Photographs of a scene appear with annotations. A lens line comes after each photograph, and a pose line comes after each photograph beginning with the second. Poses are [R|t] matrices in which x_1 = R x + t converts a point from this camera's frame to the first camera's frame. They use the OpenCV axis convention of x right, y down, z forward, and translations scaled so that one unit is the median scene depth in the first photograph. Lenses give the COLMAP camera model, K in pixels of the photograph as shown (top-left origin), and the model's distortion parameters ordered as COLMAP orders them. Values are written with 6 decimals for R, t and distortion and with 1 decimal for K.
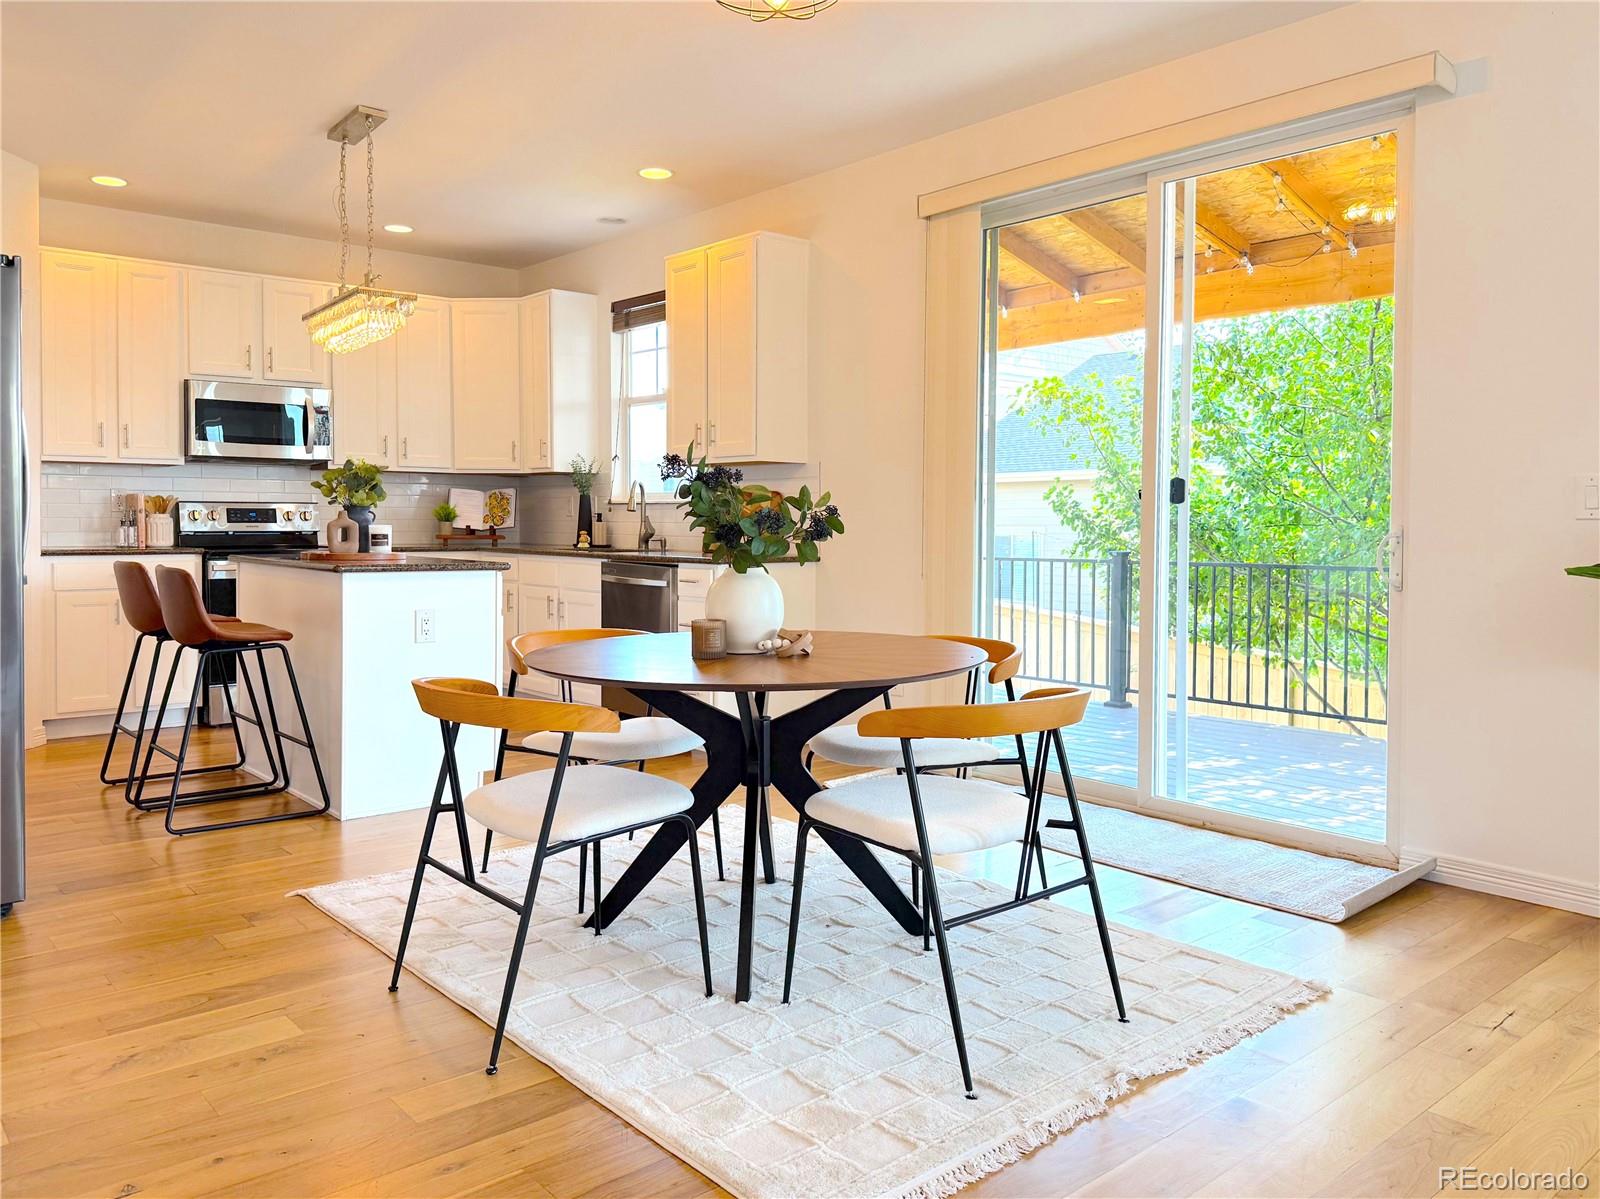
lens RADIAL K [[1170.7, 0, 800.0], [0, 1170.7, 599.5], [0, 0, 1]] dist [0.000407, -0.006125]
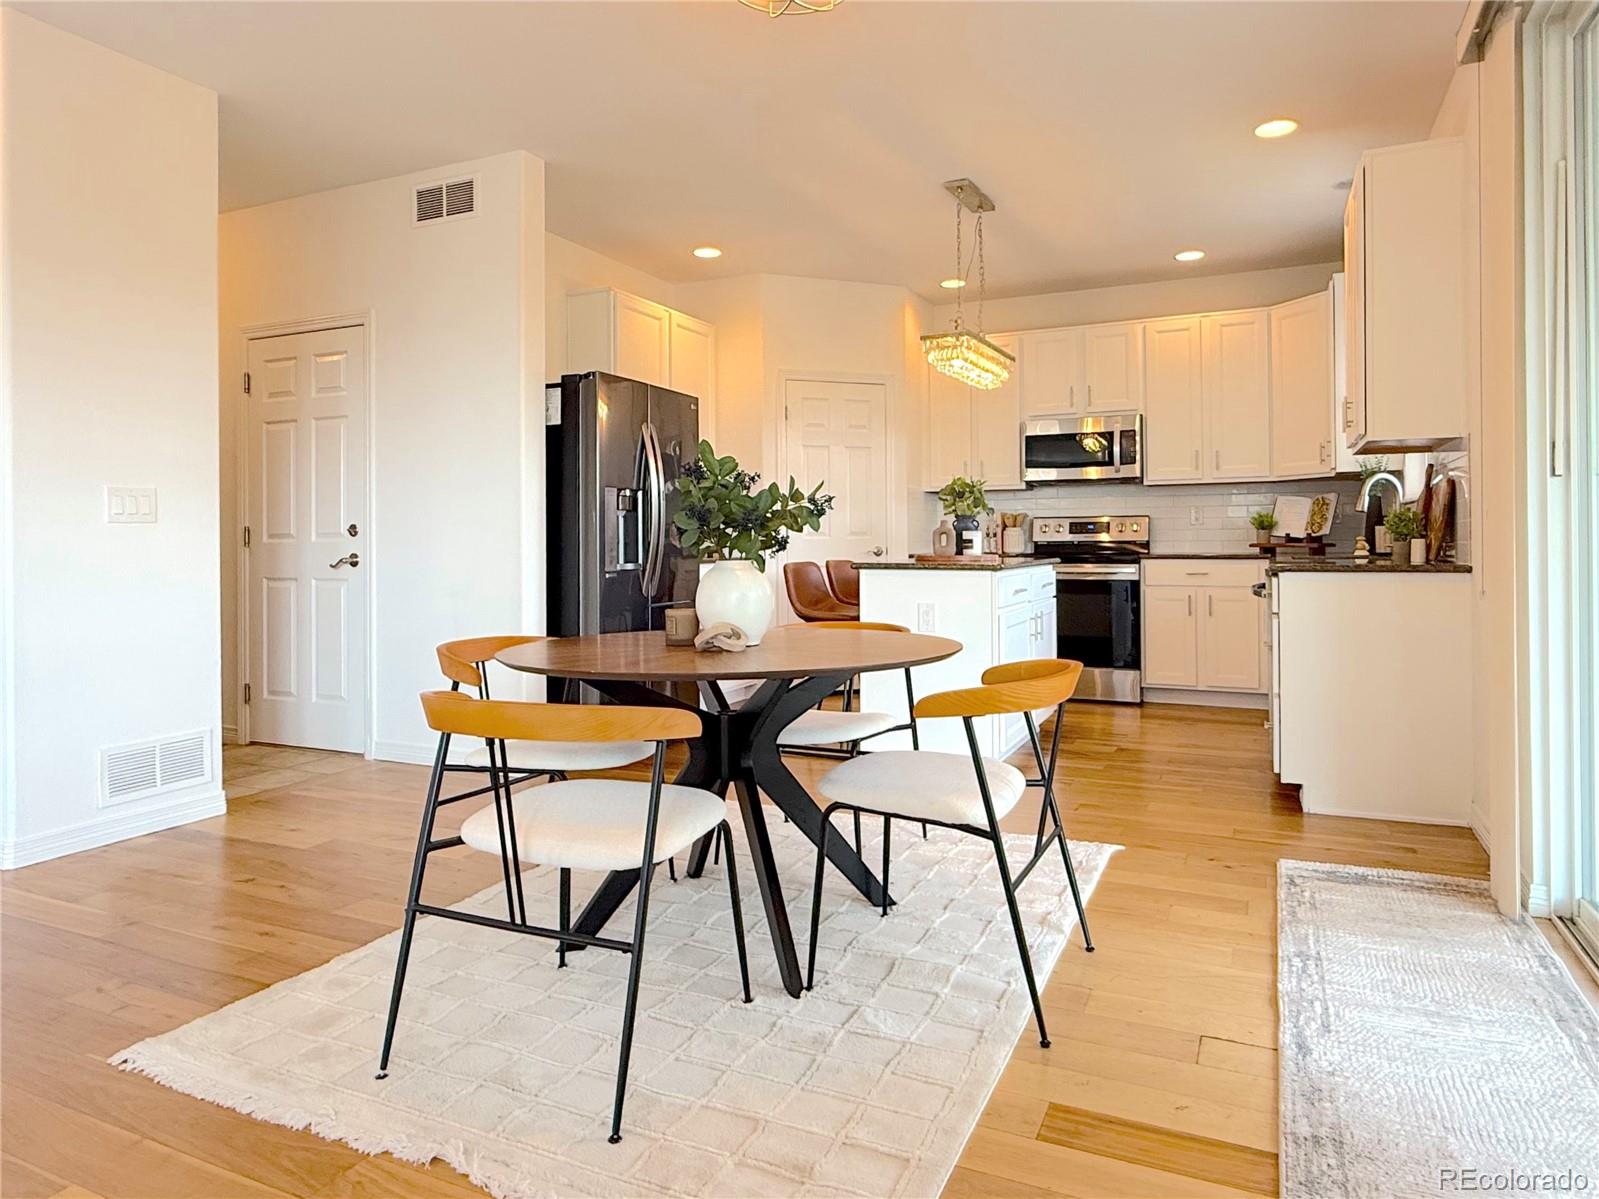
lens RADIAL K [[1022.0, 0, 799.5], [0, 1022.0, 599.5], [0, 0, 1]] dist [-0.001083, -0.000157]
pose [[0.397146, 0.047749, -0.916512, 0.378486], [-0.045735, 0.998435, 0.032199, -0.019069], [0.916615, 0.029129, 0.398708, 0.320181]]
